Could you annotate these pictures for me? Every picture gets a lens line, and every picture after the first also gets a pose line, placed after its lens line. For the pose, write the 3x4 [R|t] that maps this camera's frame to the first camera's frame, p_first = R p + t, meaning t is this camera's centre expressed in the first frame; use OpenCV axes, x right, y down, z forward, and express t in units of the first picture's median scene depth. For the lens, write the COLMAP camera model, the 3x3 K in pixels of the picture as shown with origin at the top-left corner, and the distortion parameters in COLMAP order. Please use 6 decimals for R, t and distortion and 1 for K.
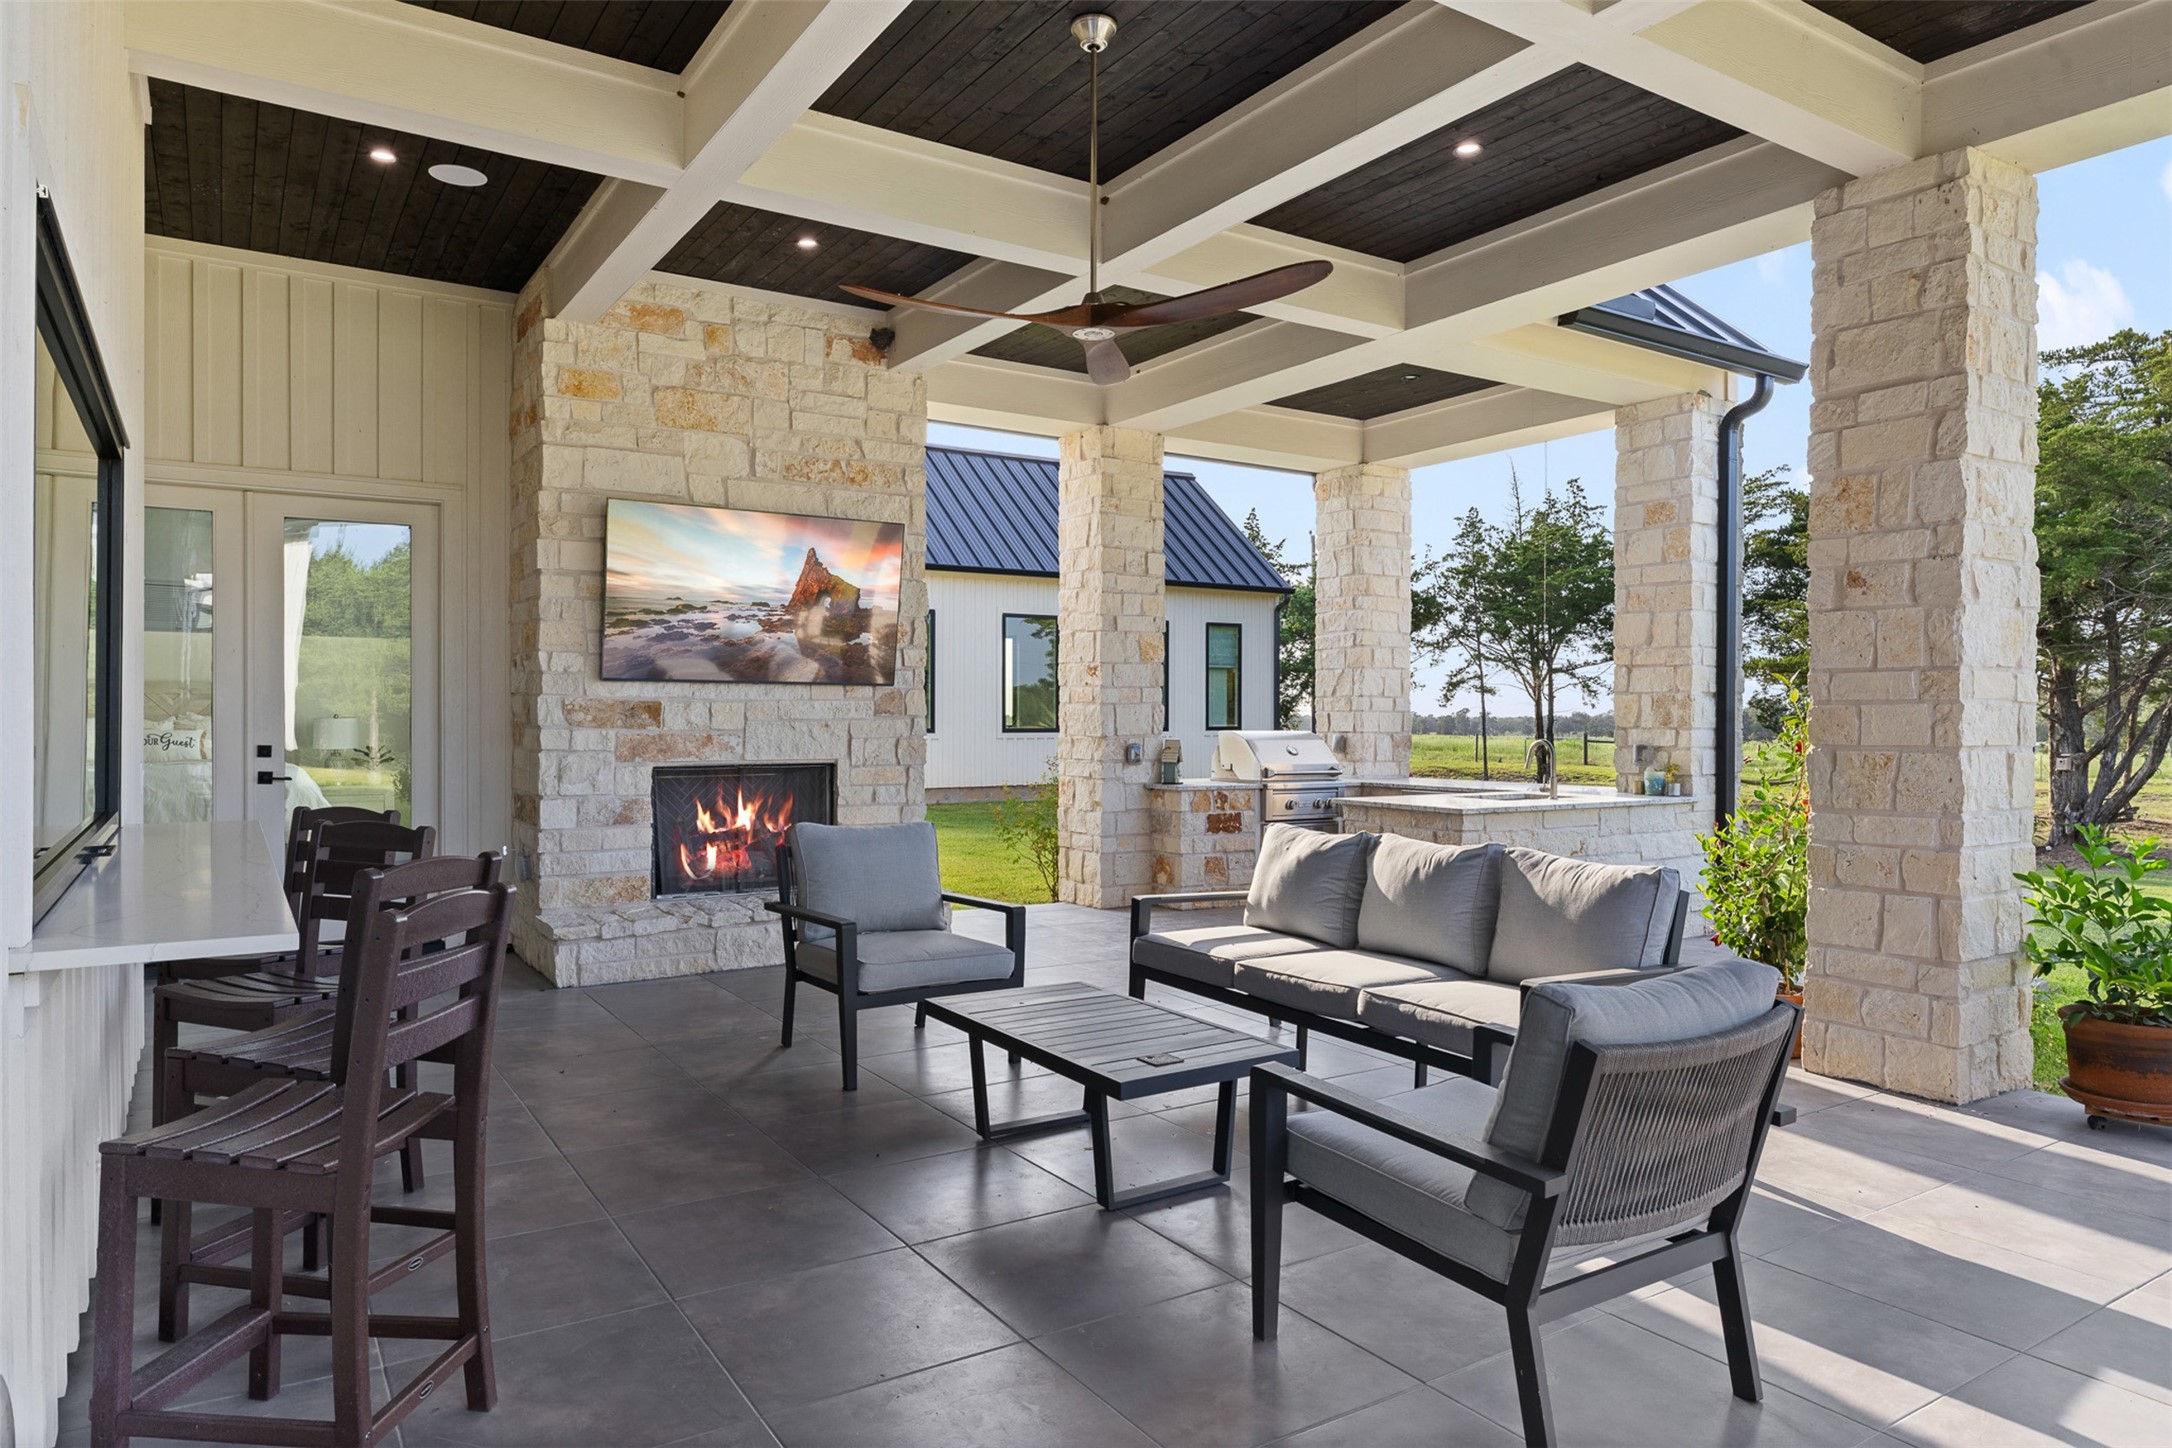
lens RADIAL K [[1345.2, 0, 1094.6], [0, 1345.2, 718.3], [0, 0, 1]] dist [0.002697, 0.000025]
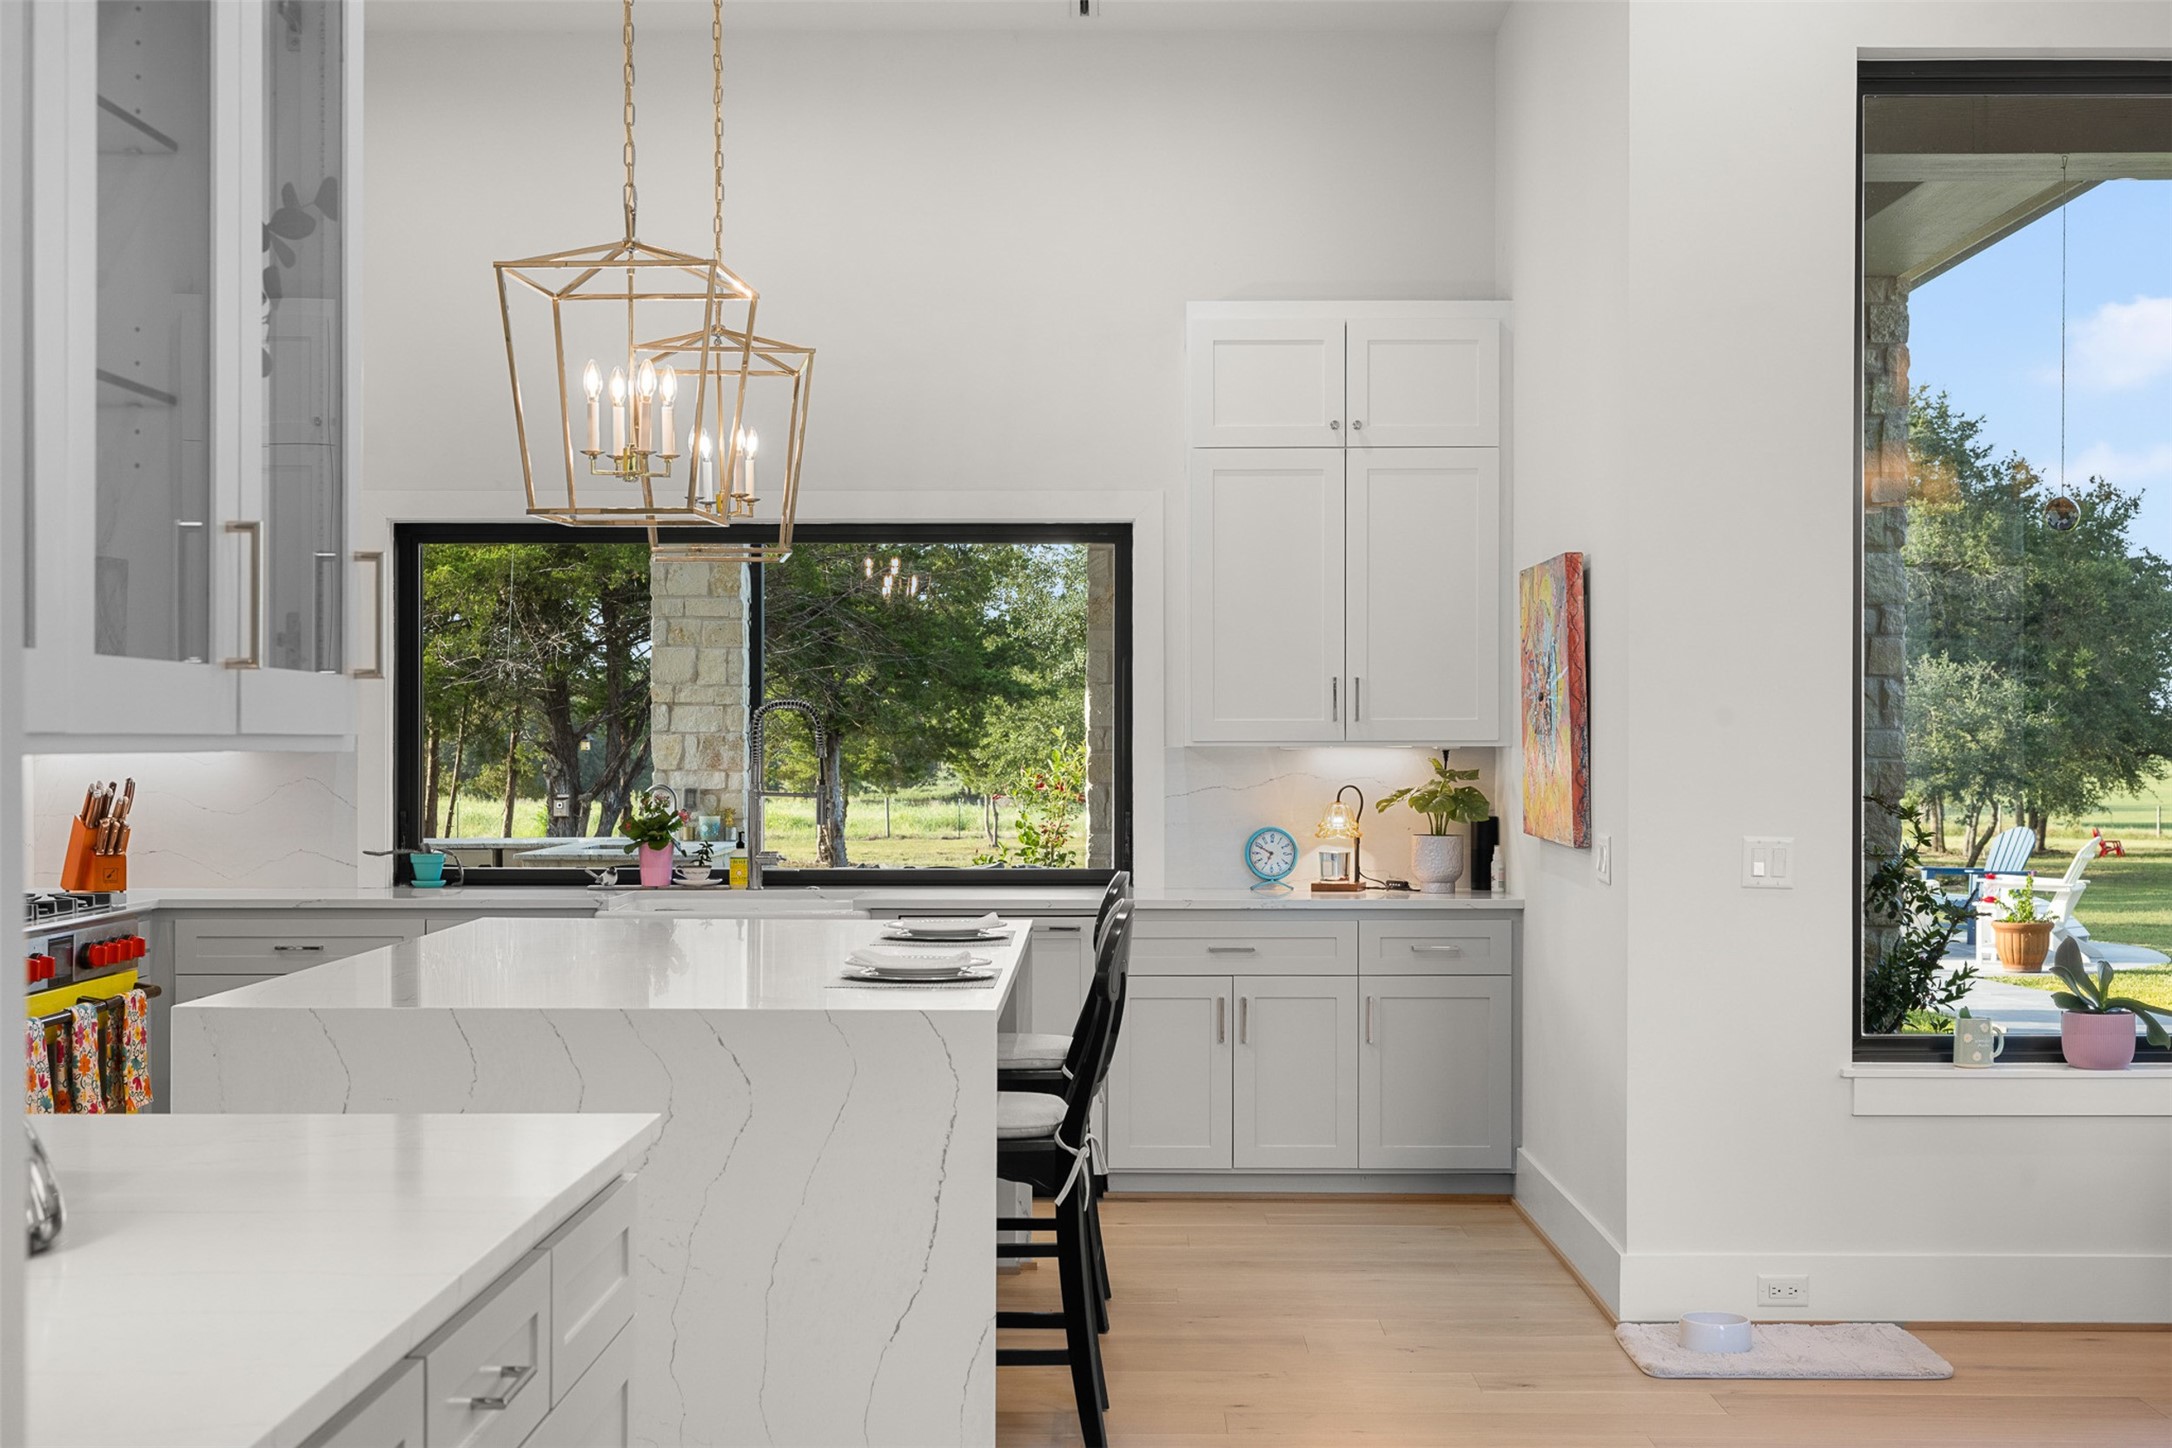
lens RADIAL K [[2882.6, 0, 1085.9], [0, 2882.6, 725.8], [0, 0, 1]] dist [0.000795, 0.000000]
pose [[0.555390, -0.002663, 0.831586, -1.105448], [0.007106, 0.999974, -0.001544, -0.018834], [-0.831560, 0.006767, 0.555394, -0.342454]]
